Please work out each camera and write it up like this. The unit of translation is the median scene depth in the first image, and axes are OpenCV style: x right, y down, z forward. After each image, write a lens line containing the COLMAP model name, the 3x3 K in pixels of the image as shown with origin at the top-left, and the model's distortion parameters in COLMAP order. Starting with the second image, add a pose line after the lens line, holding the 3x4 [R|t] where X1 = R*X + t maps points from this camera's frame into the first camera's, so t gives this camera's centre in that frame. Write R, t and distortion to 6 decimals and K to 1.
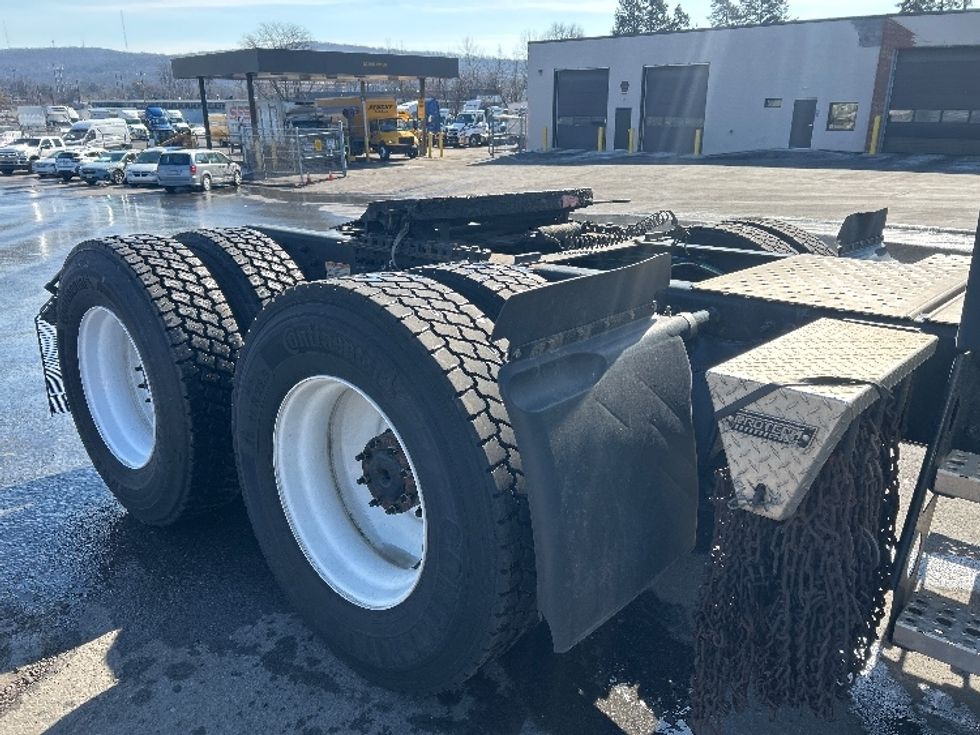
lens RADIAL K [[750.1, 0, 487.6], [0, 750.1, 364.7], [0, 0, 1]] dist [0.030341, -0.007193]
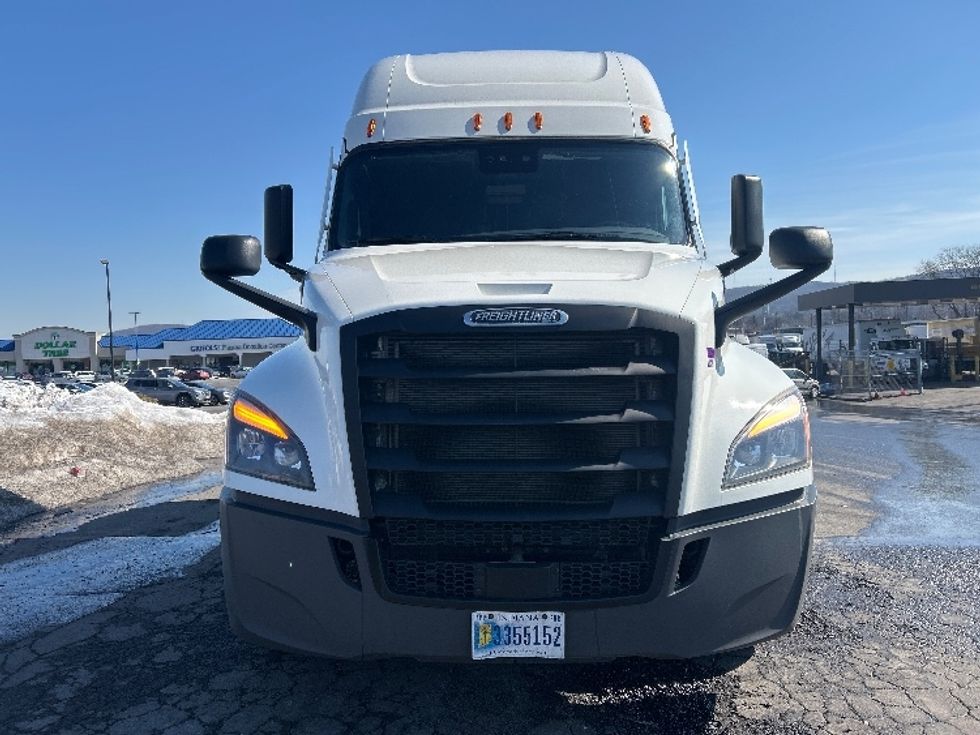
lens RADIAL K [[750.1, 0, 465.5], [0, 750.1, 355.6], [0, 0, 1]] dist [0.030341, -0.007193]
pose [[0.635948, -0.006801, -0.771702, 0.206504], [-0.217693, 0.957772, -0.187838, 0.027817], [0.740392, 0.287449, 0.607612, -0.095670]]
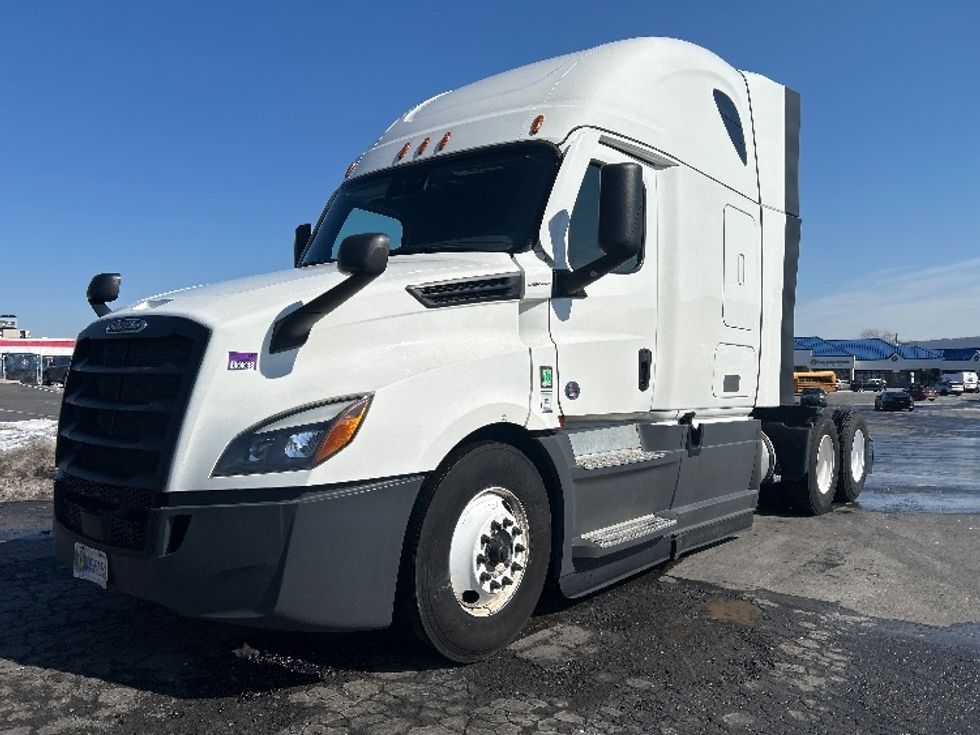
lens RADIAL K [[750.1, 0, 487.6], [0, 750.1, 365.7], [0, 0, 1]] dist [0.030341, -0.007193]
pose [[0.013705, -0.004045, -0.999898, 0.251492], [-0.314044, 0.949374, -0.008145, -0.000587], [0.949310, 0.314123, 0.011741, -0.000730]]
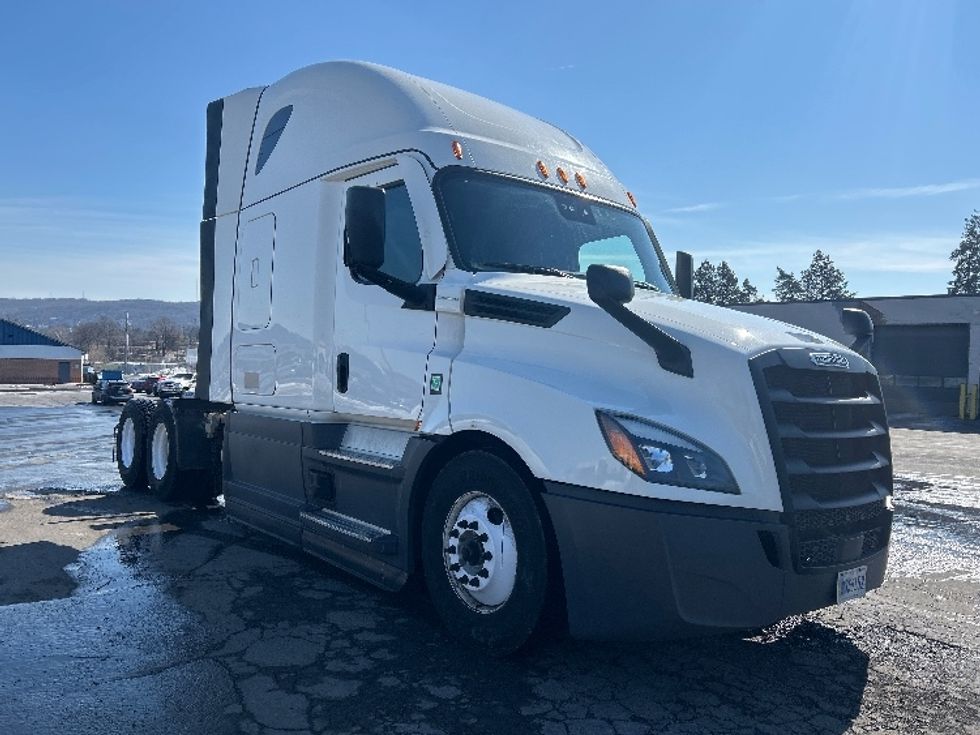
lens RADIAL K [[750.1, 0, 483.7], [0, 750.1, 364.0], [0, 0, 1]] dist [0.030341, -0.007193]
pose [[0.985828, 0.030202, -0.165018, 0.121845], [-0.080534, 0.948105, -0.307588, 0.045745], [0.147164, 0.316519, 0.937101, -0.152872]]
